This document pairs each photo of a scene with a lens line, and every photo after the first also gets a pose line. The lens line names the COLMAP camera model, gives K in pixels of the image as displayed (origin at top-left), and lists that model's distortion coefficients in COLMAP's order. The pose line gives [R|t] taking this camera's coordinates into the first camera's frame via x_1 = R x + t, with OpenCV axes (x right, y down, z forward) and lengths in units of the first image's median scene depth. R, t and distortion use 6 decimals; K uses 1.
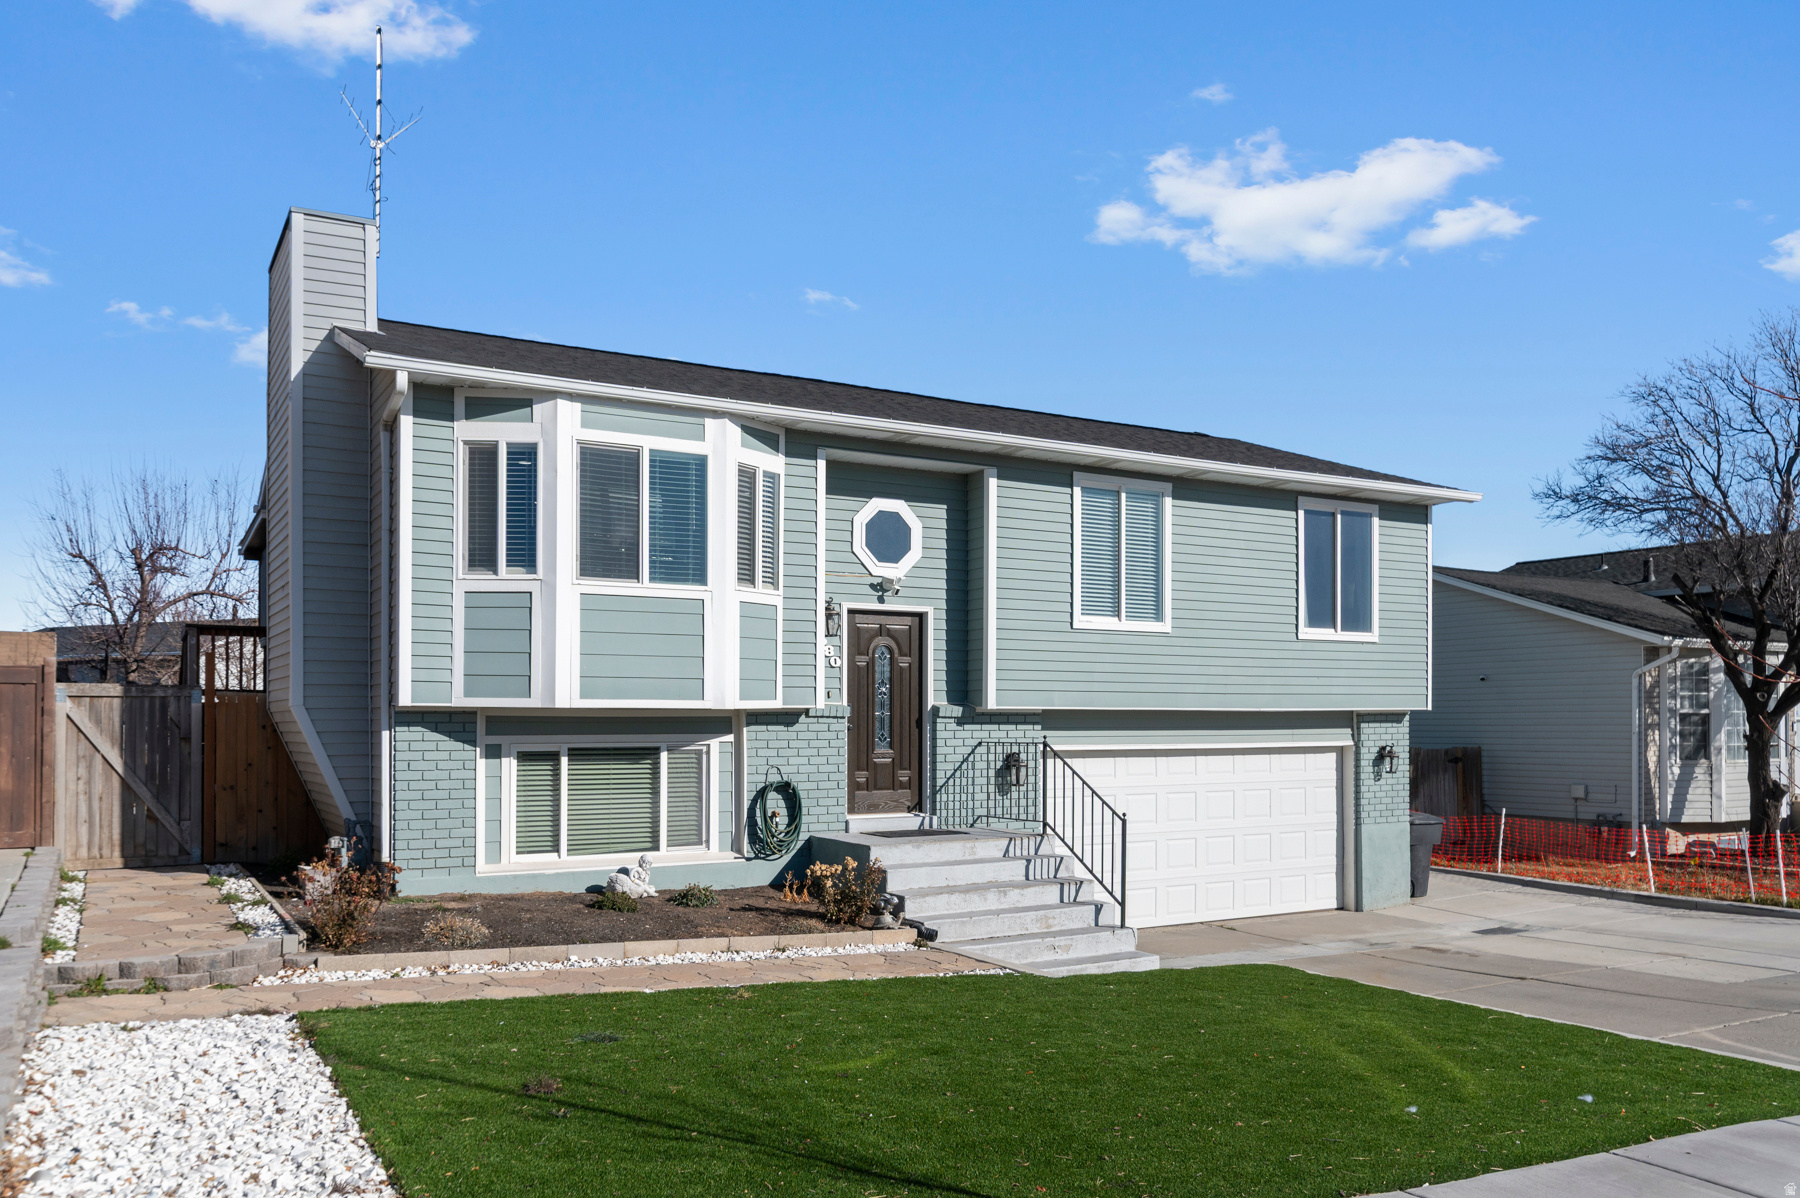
lens RADIAL K [[1377.2, 0, 928.5], [0, 1377.2, 715.7], [0, 0, 1]] dist [0.000310, 0.000624]
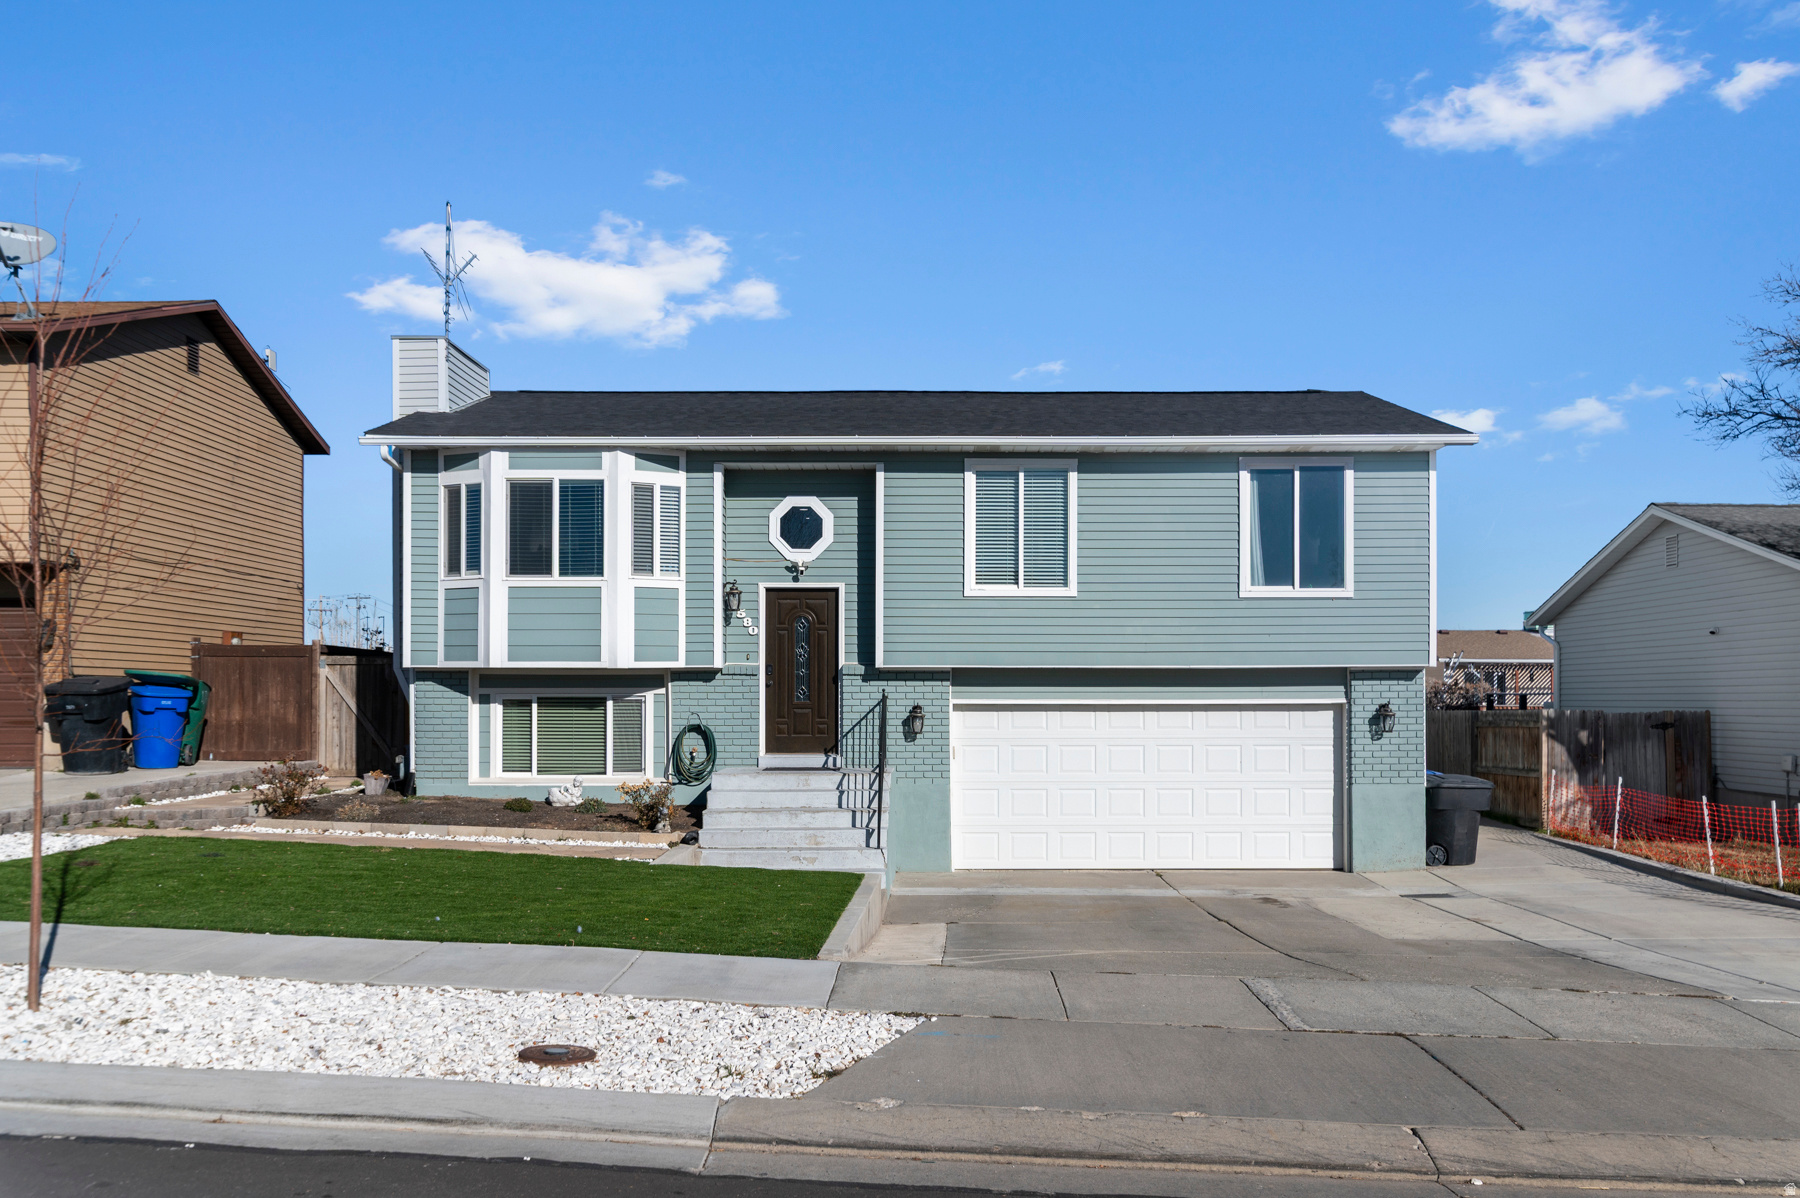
lens RADIAL K [[1421.2, 0, 926.3], [0, 1421.2, 697.3], [0, 0, 1]] dist [-0.002092, 0.006515]
pose [[0.858940, 0.000633, -0.512076, 0.746948], [0.001317, 0.999993, 0.003446, 0.017600], [0.512075, -0.003634, 0.858933, -0.029405]]
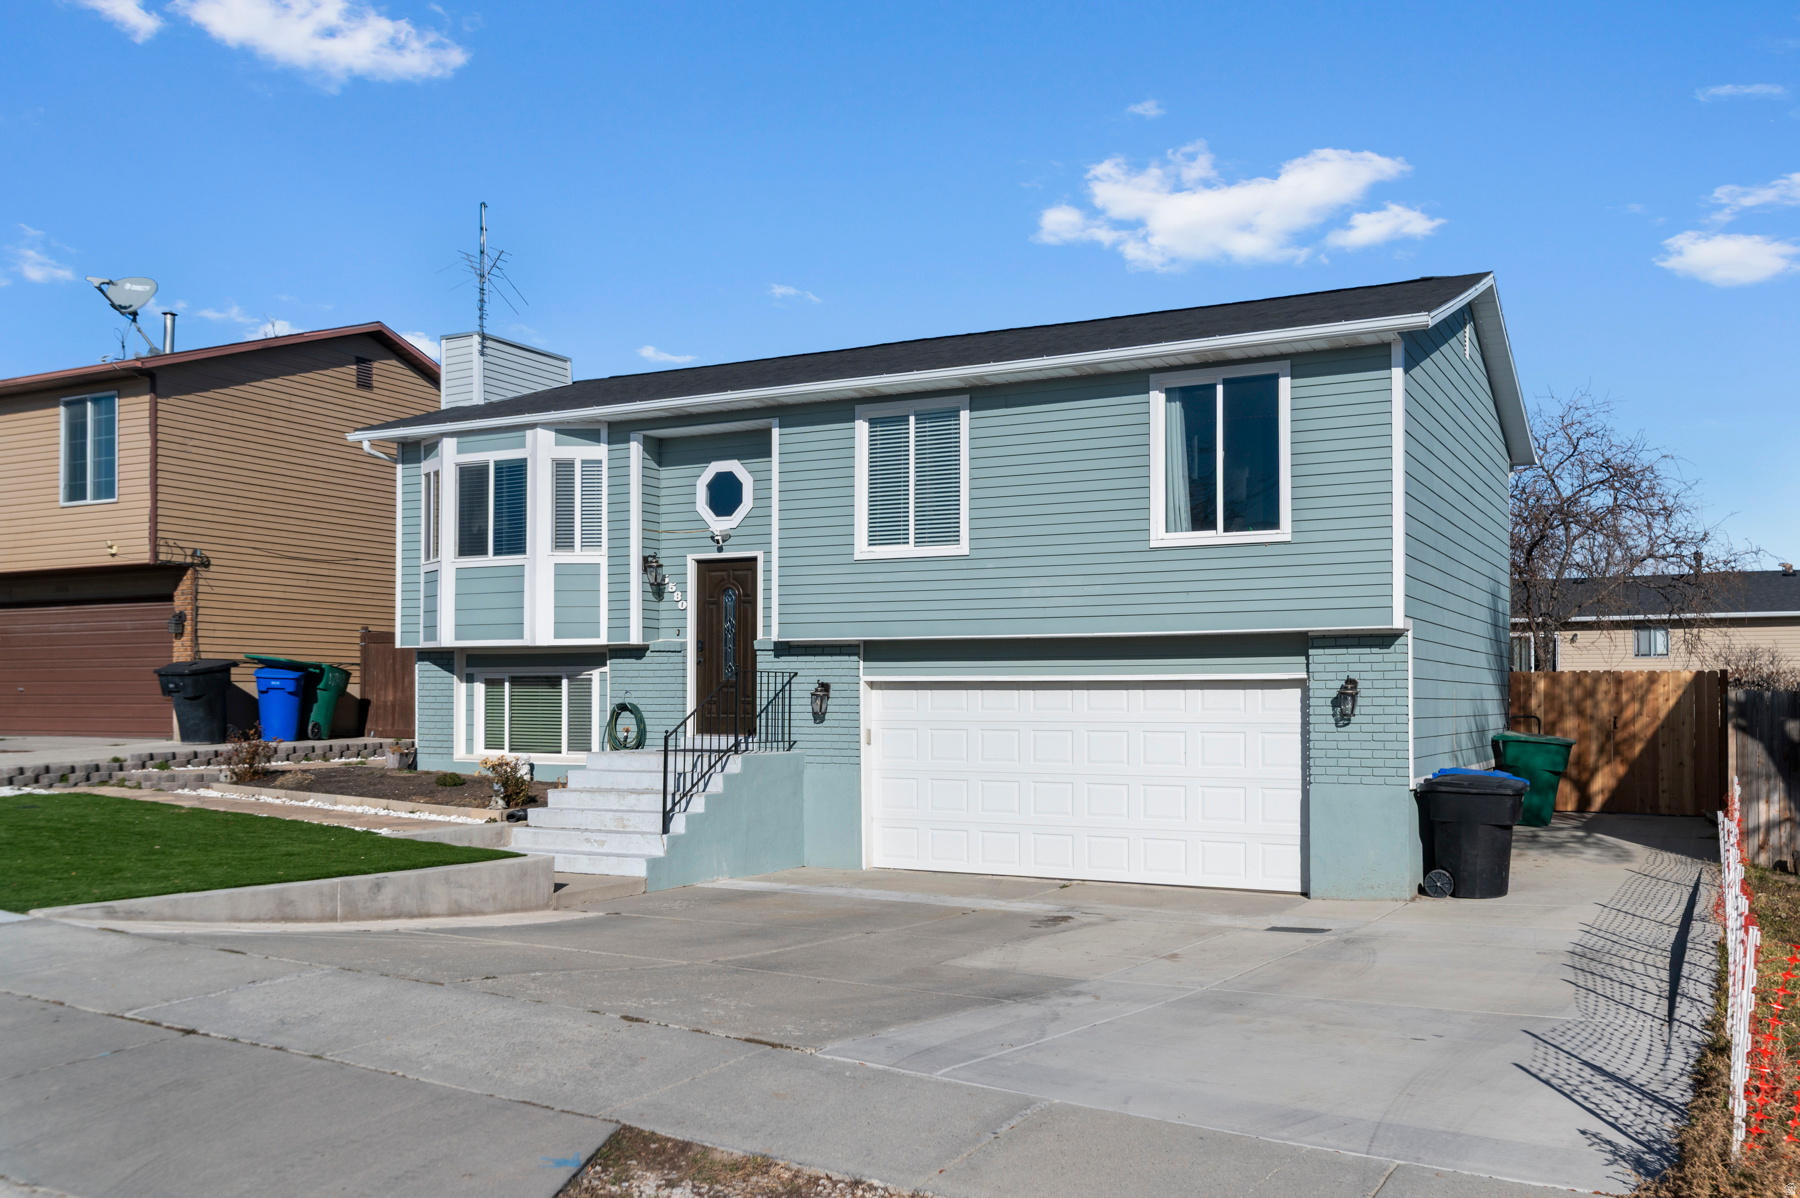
lens RADIAL K [[1539.3, 0, 931.8], [0, 1539.3, 675.5], [0, 0, 1]] dist [-0.001733, -0.005505]
pose [[0.524464, -0.010762, -0.851365, 1.208131], [0.001258, 0.999929, -0.011865, 0.038855], [0.851432, 0.005151, 0.524440, 0.497944]]
